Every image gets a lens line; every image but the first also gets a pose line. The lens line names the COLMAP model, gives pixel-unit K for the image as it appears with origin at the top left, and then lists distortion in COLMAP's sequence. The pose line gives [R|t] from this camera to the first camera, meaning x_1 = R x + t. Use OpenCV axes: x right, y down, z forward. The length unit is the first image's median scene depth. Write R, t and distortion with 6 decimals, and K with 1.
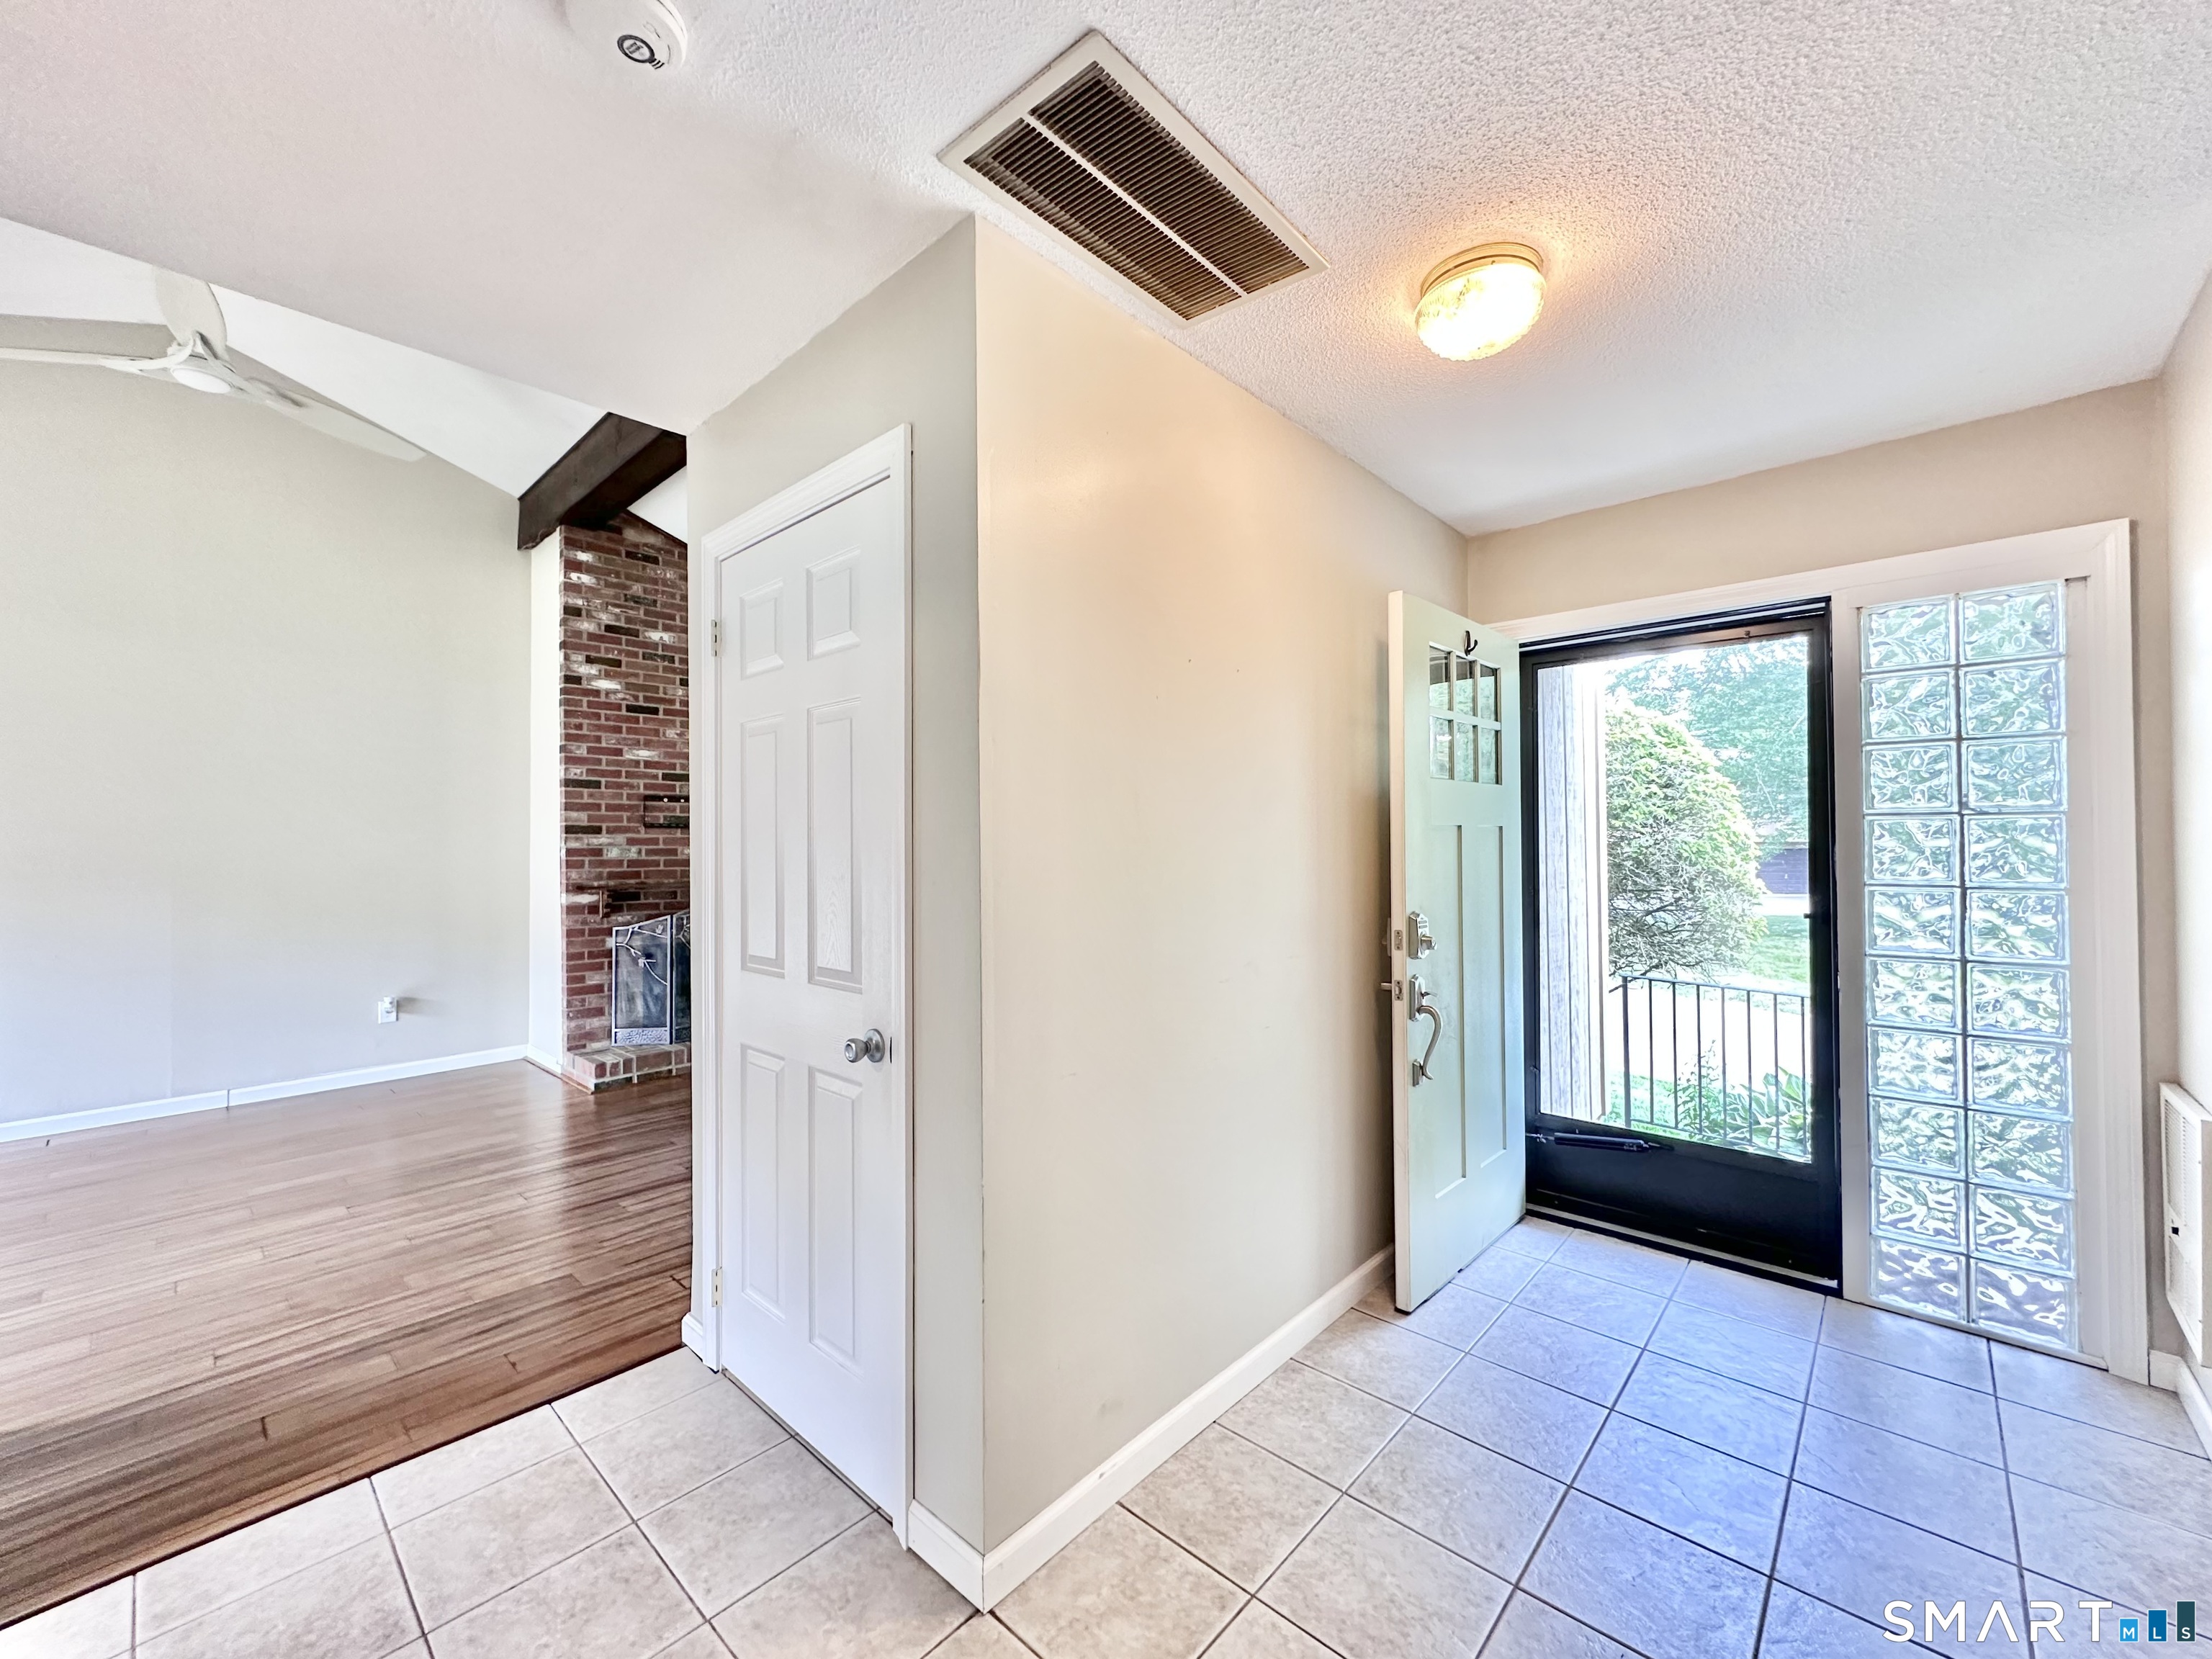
lens RADIAL K [[884.3, 0, 1100.0], [0, 884.3, 831.7], [0, 0, 1]] dist [-0.004370, 0.001178]
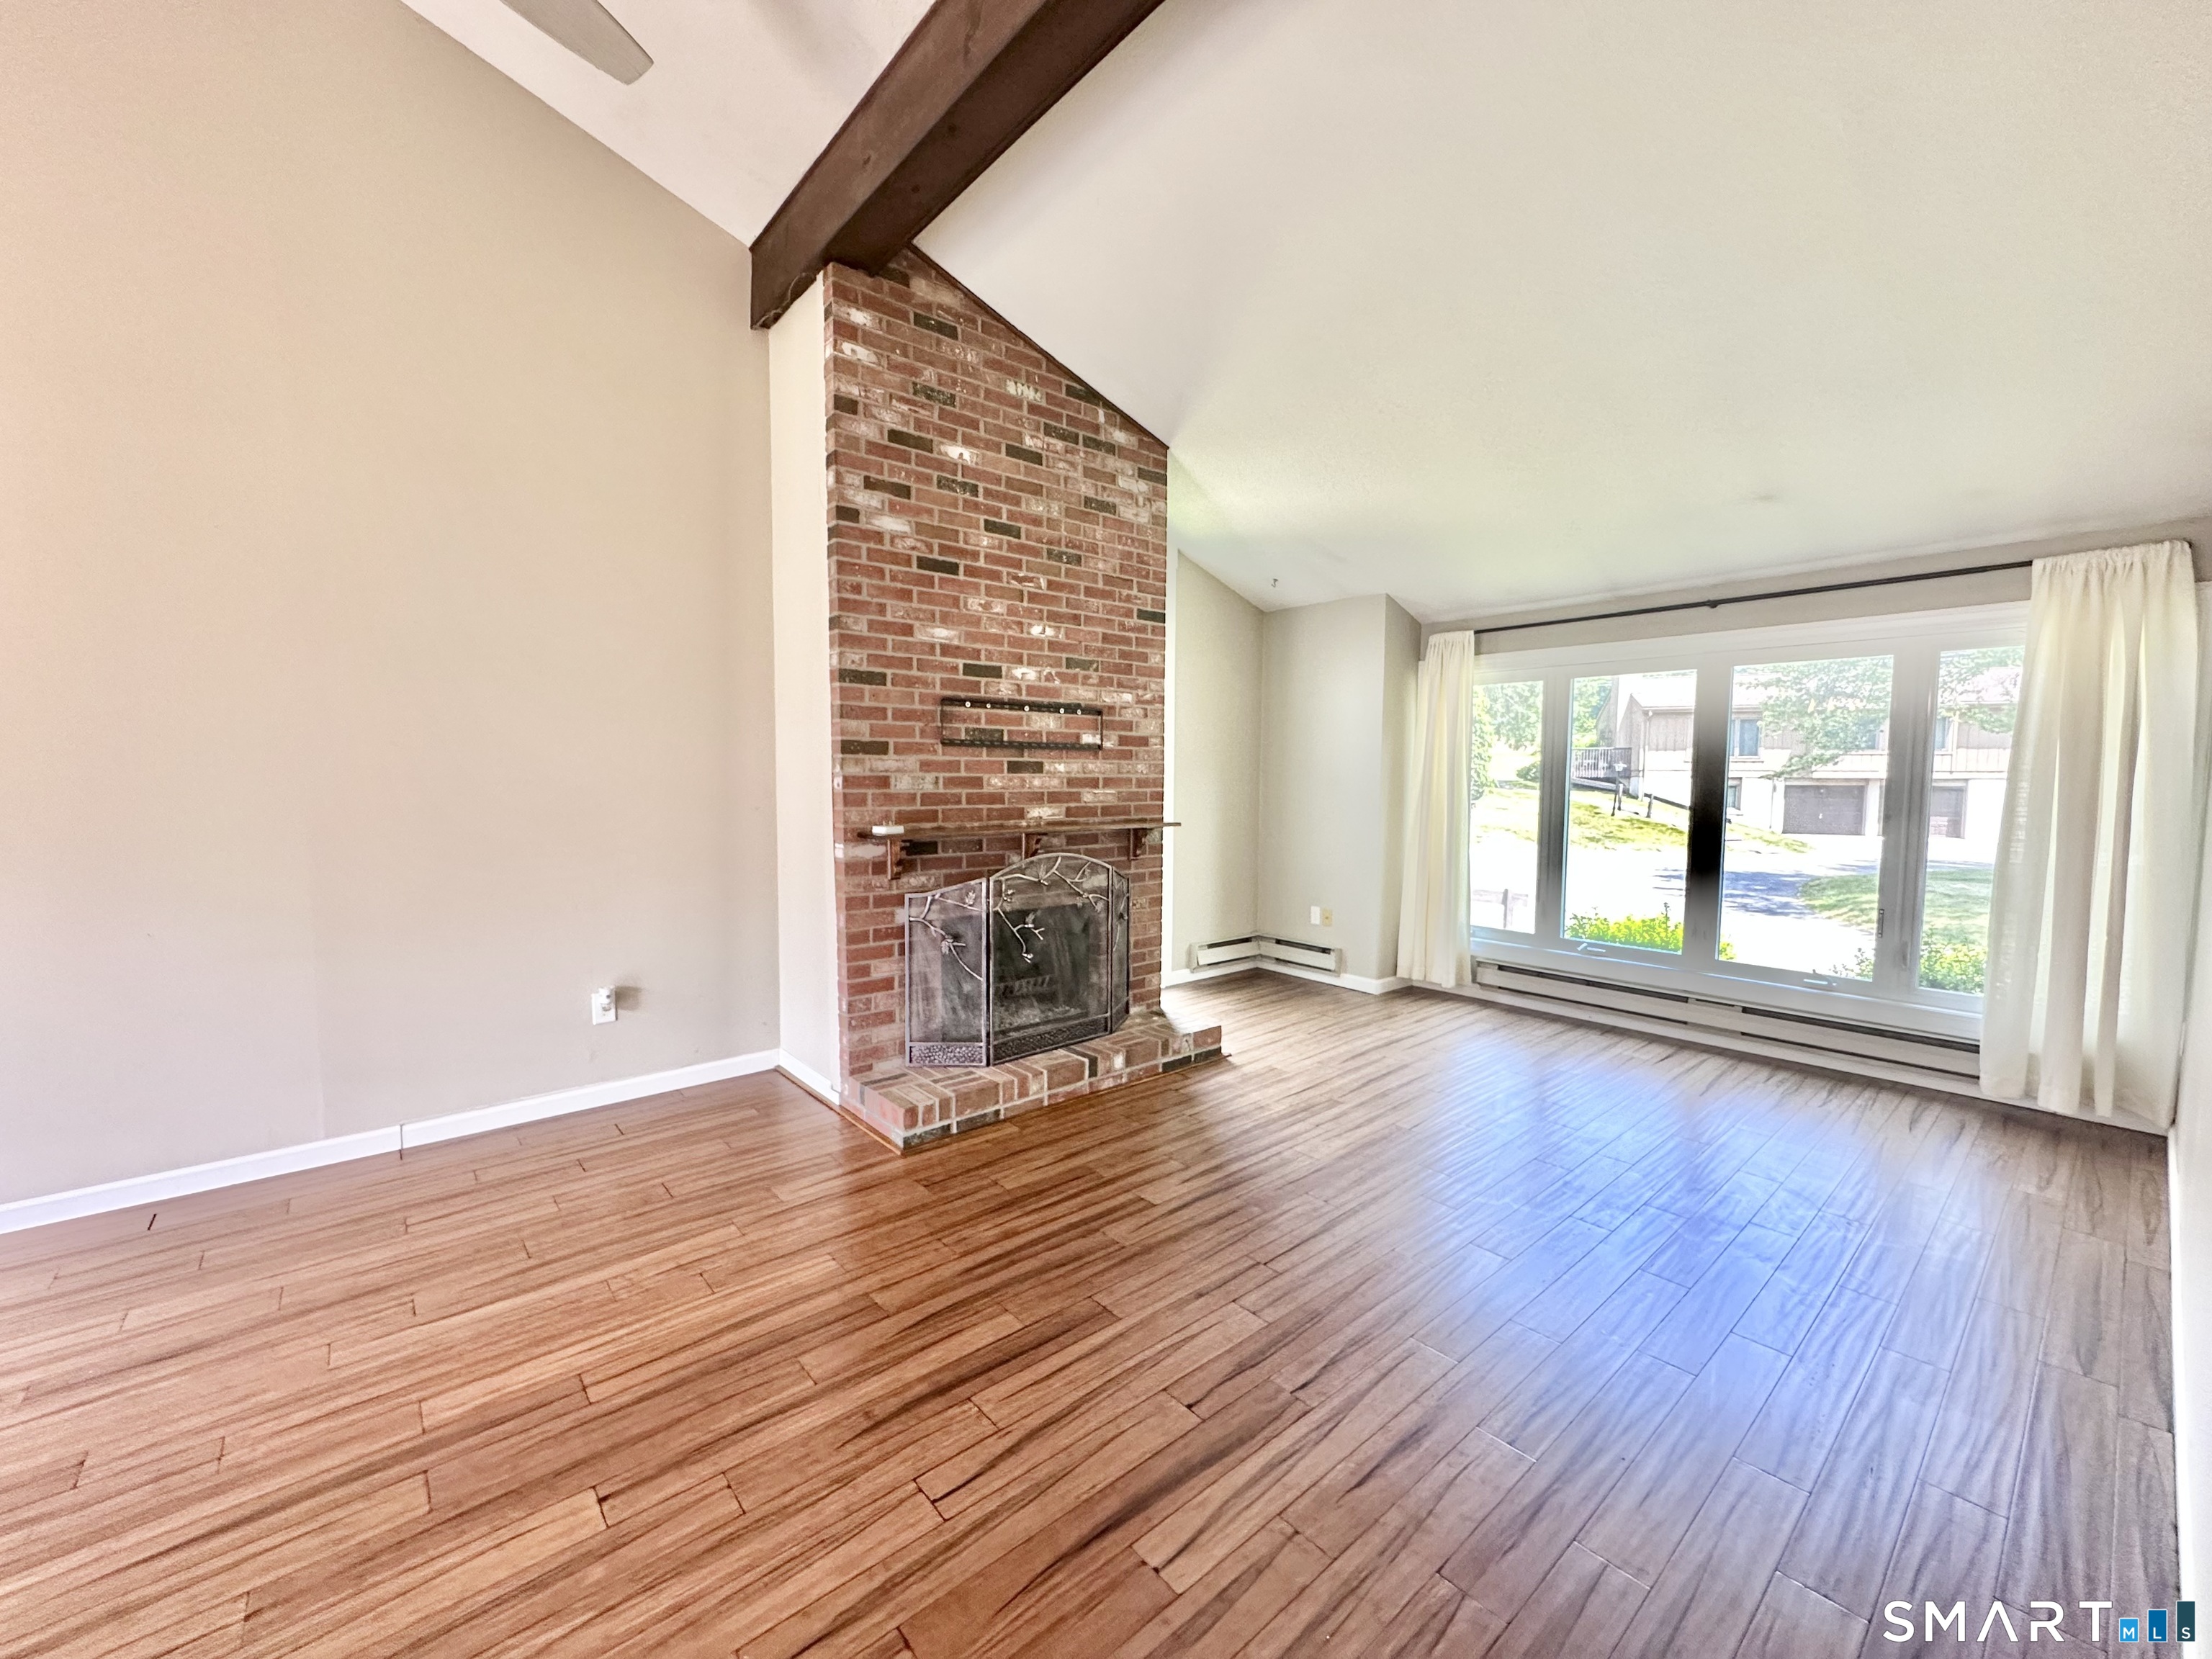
lens RADIAL K [[884.3, 0, 1093.6], [0, 884.3, 832.0], [0, 0, 1]] dist [-0.004370, 0.001178]
pose [[0.990942, 0.018977, -0.132942, -0.320994], [-0.008275, 0.996713, 0.080594, 0.006022], [0.134035, -0.078764, 0.987842, 0.358731]]
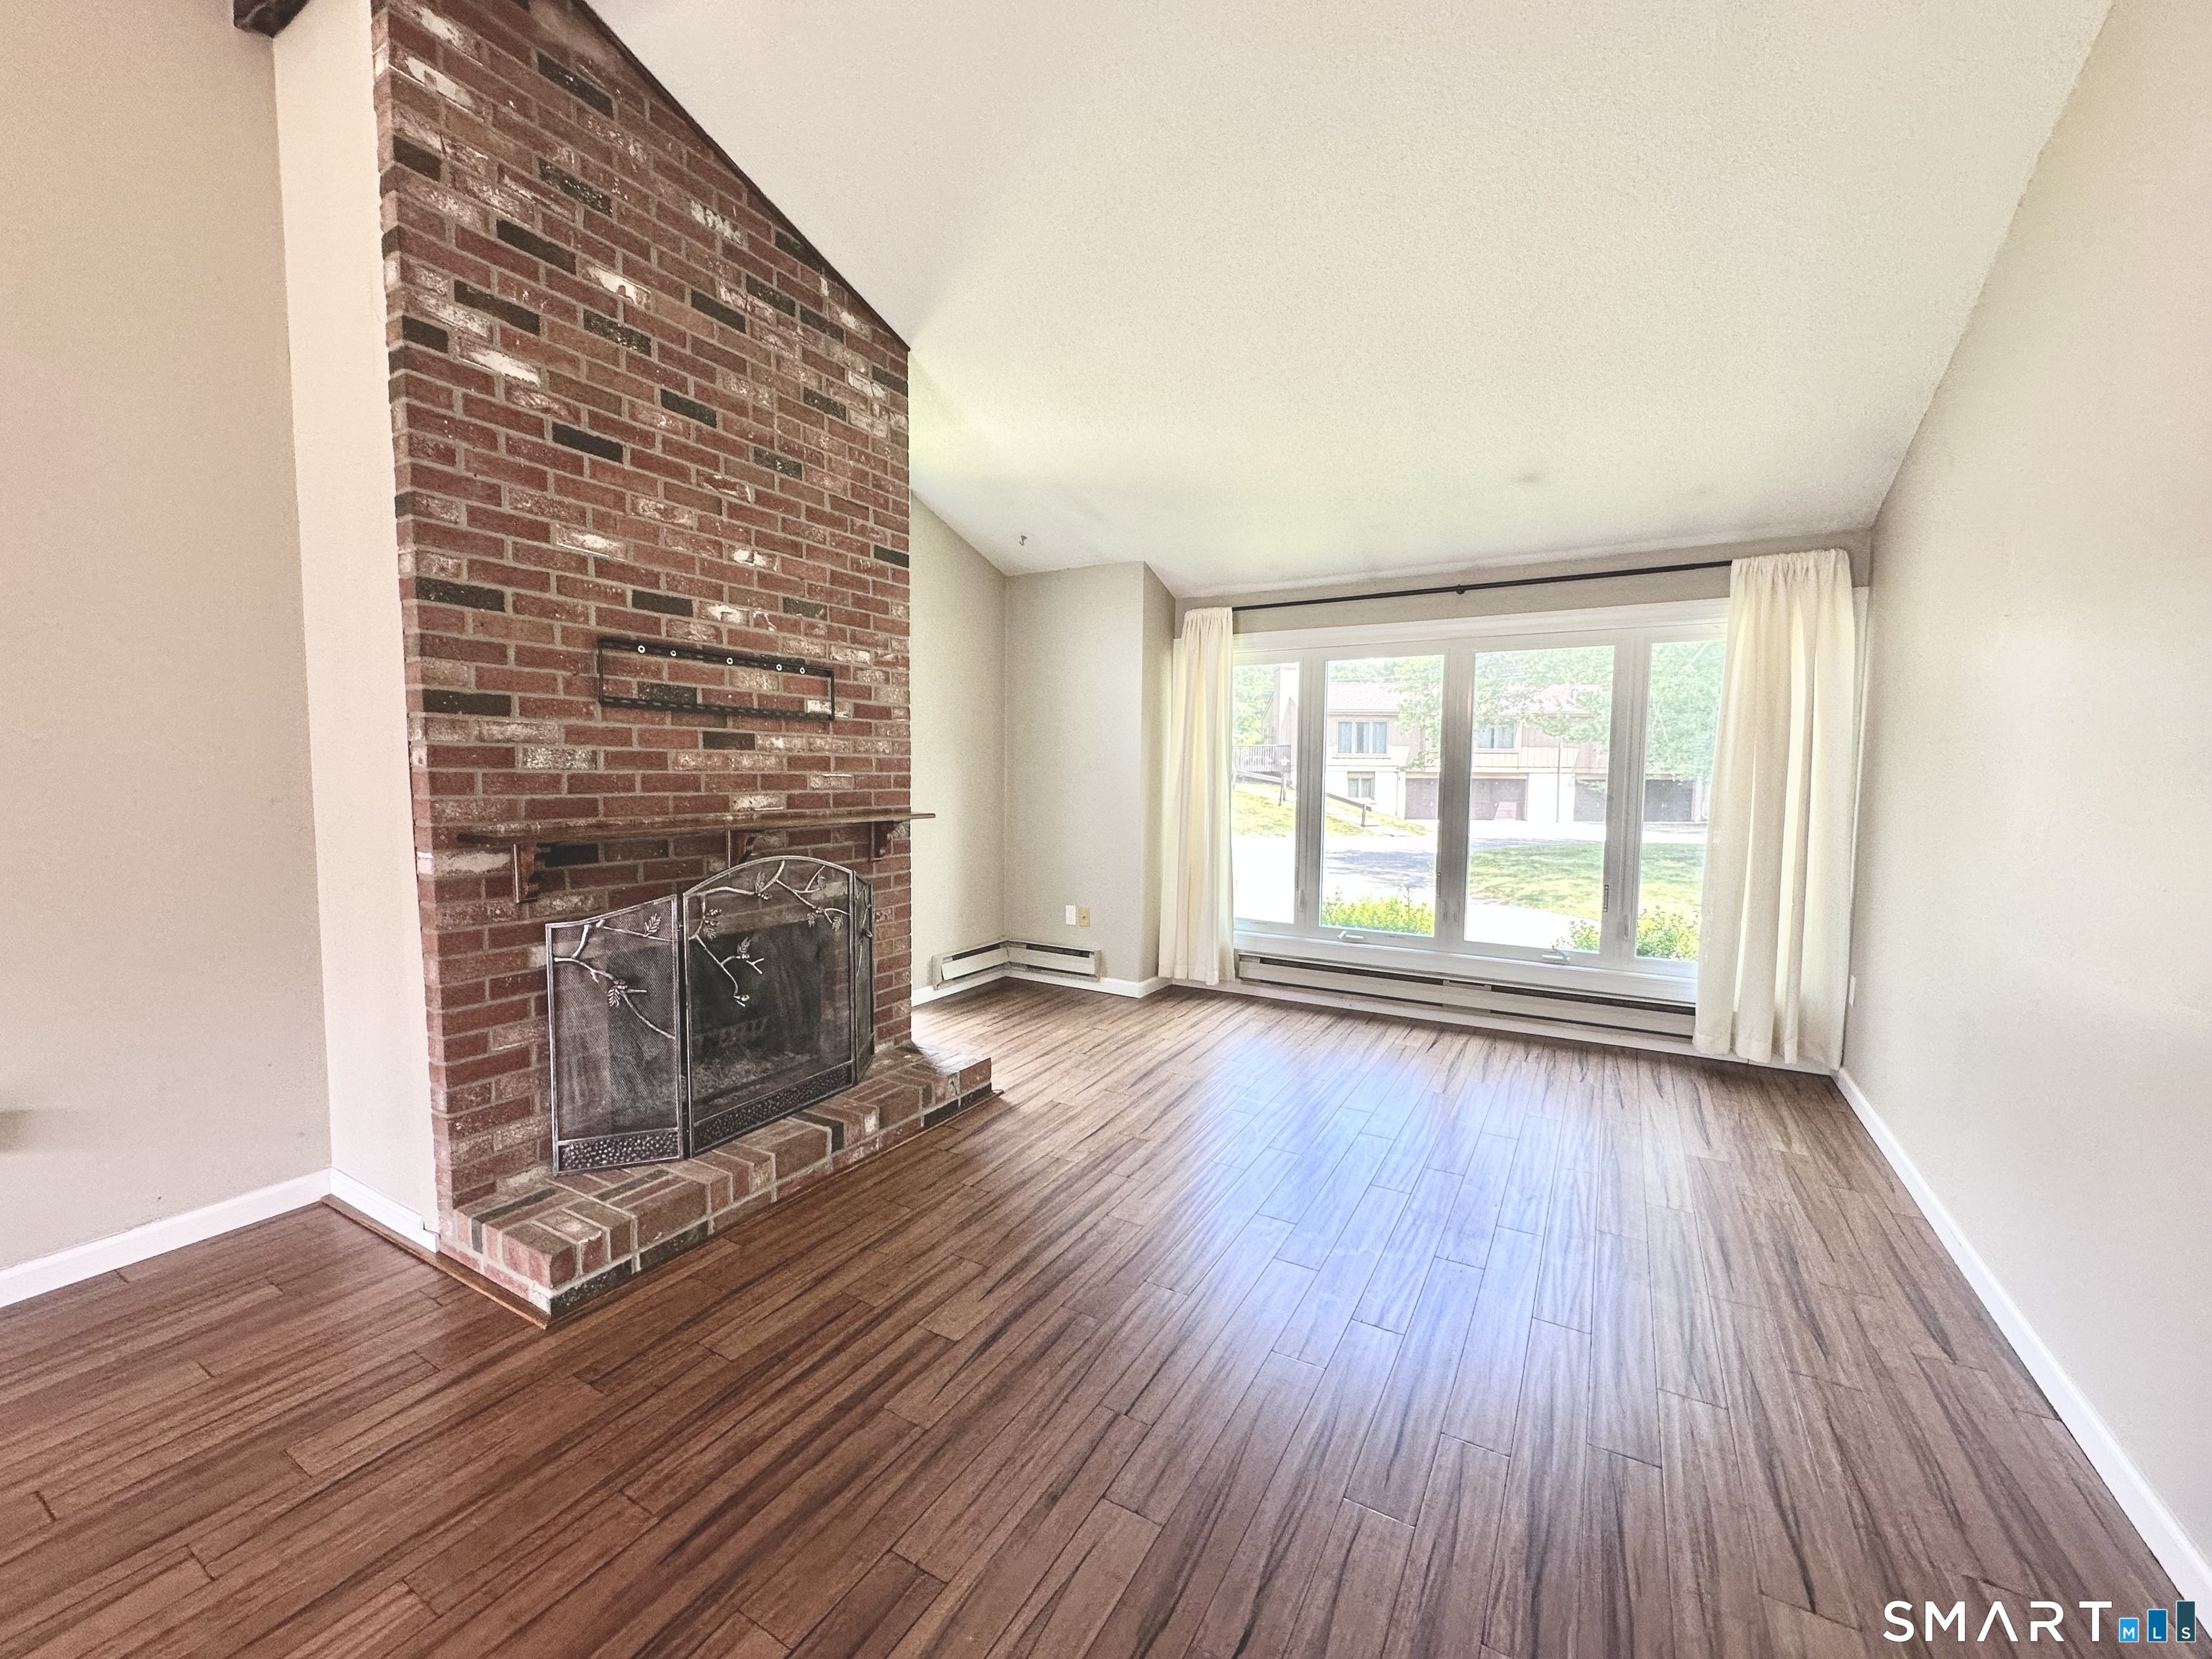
lens RADIAL K [[884.3, 0, 1101.8], [0, 884.3, 833.6], [0, 0, 1]] dist [-0.004370, 0.001178]
pose [[0.976846, -0.002163, 0.213933, -0.369223], [-0.016158, 0.996347, 0.083852, 0.019584], [-0.213333, -0.085367, 0.973243, 0.501671]]
